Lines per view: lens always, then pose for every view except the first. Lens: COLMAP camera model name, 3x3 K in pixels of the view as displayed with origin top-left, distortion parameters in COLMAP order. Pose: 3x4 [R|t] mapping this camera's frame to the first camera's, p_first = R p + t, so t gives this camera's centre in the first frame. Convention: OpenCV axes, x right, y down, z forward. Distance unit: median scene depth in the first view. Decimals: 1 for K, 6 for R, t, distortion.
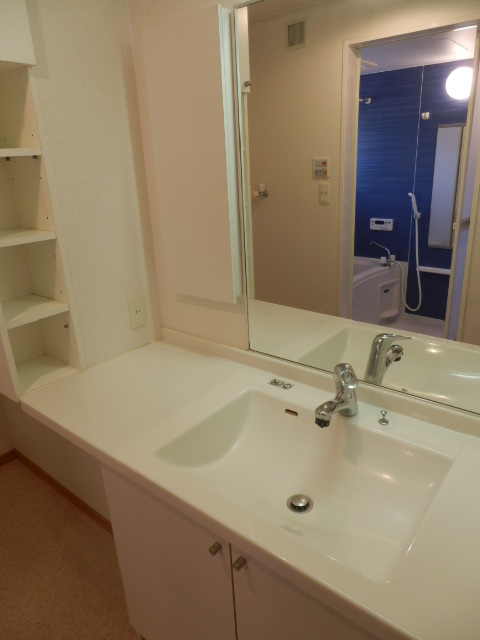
lens RADIAL K [[453.8, 0, 240.0], [0, 453.8, 320.0], [0, 0, 1]] dist [-0.001154, -0.002416]
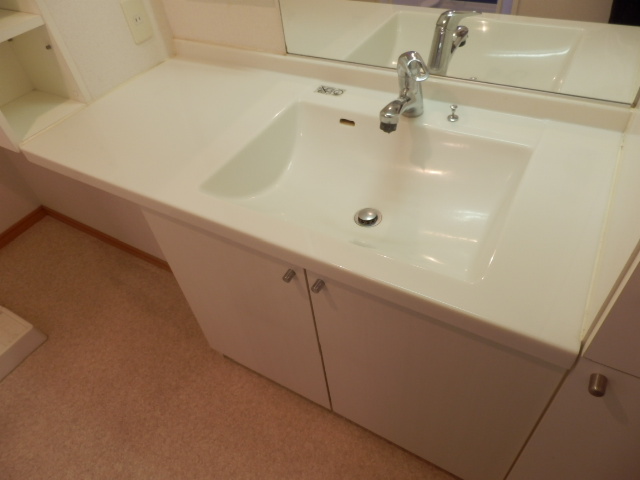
lens RADIAL K [[453.8, 0, 320.0], [0, 453.8, 240.0], [0, 0, 1]] dist [-0.001154, -0.002416]
pose [[0.986939, -0.145393, 0.069371, -0.029101], [0.103707, 0.902950, 0.417045, 0.036896], [-0.123274, -0.404404, 0.906234, 0.116145]]
